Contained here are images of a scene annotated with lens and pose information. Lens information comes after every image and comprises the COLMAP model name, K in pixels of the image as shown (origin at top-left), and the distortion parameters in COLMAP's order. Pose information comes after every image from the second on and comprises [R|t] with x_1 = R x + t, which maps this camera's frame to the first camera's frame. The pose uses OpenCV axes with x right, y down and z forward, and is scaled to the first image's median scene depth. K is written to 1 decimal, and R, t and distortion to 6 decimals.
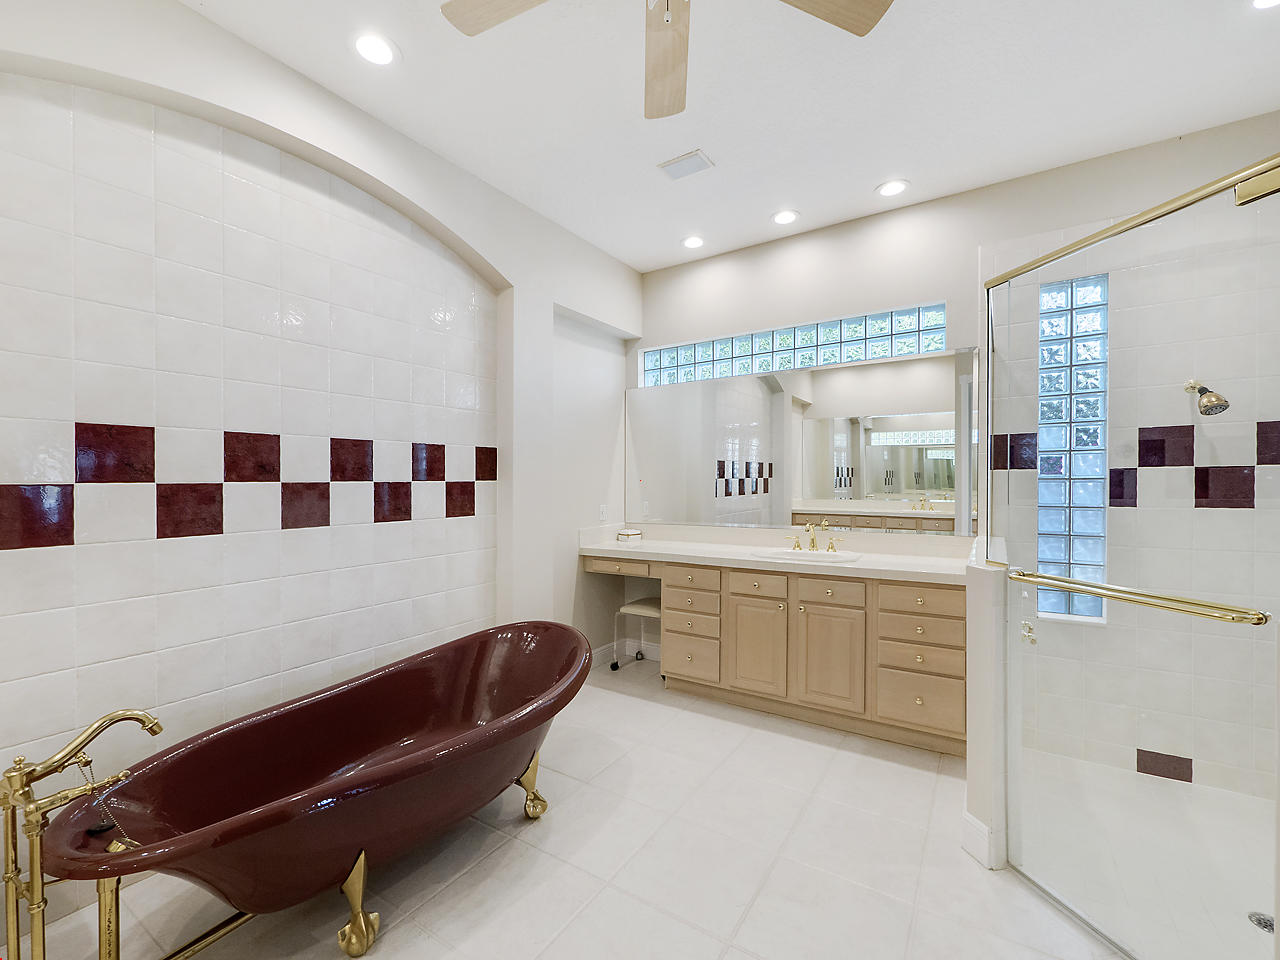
lens RADIAL K [[547.1, 0, 632.7], [0, 547.1, 480.6], [0, 0, 1]] dist [-0.003829, 0.000670]
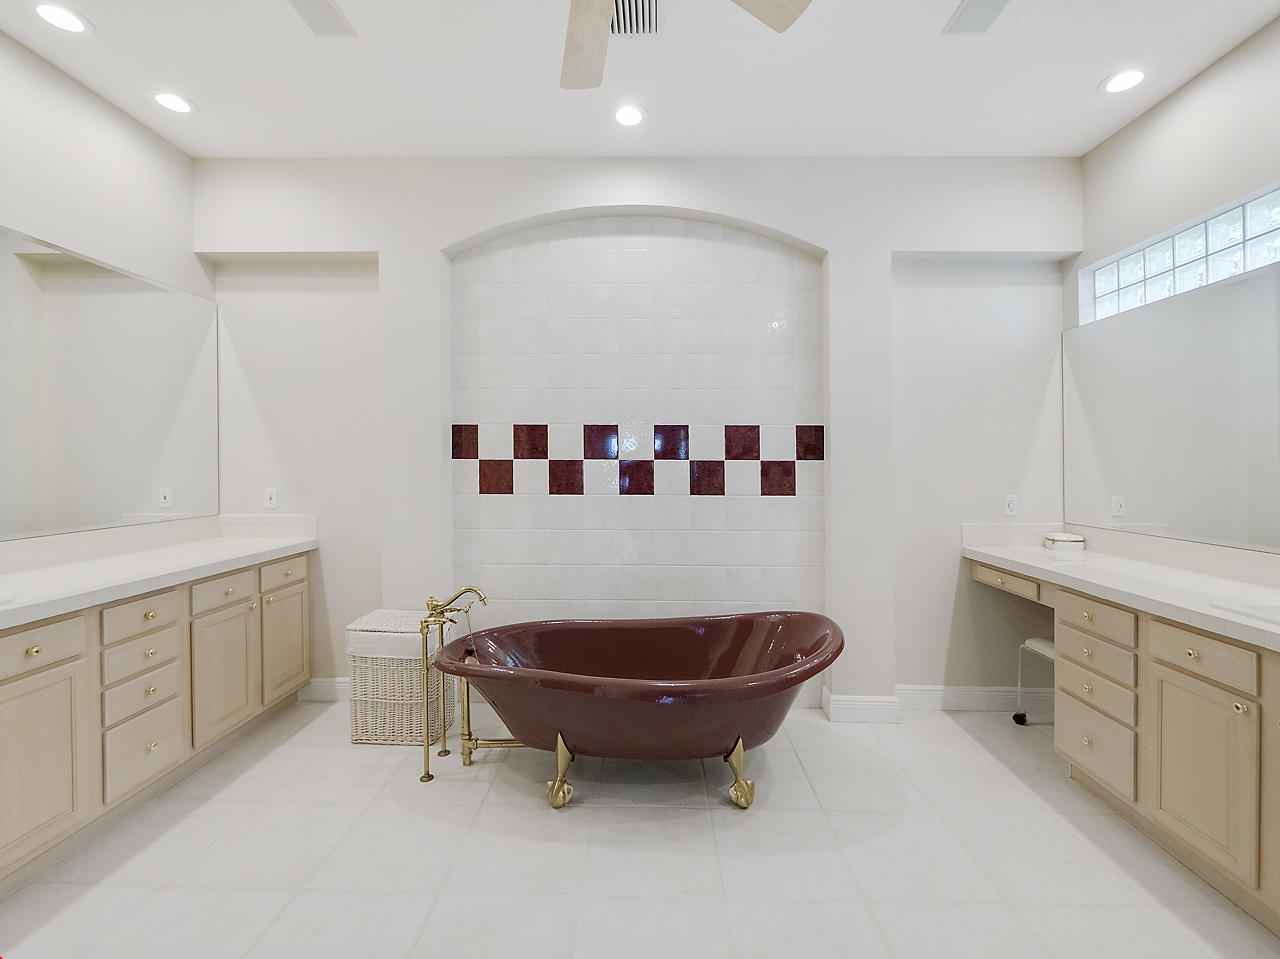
lens RADIAL K [[547.1, 0, 633.3], [0, 547.1, 457.3], [0, 0, 1]] dist [-0.003829, 0.000670]
pose [[0.526957, 0.004308, -0.849881, 0.394745], [-0.007824, 0.999969, 0.000218, -0.003180], [0.849856, 0.006534, 0.526975, 0.230467]]
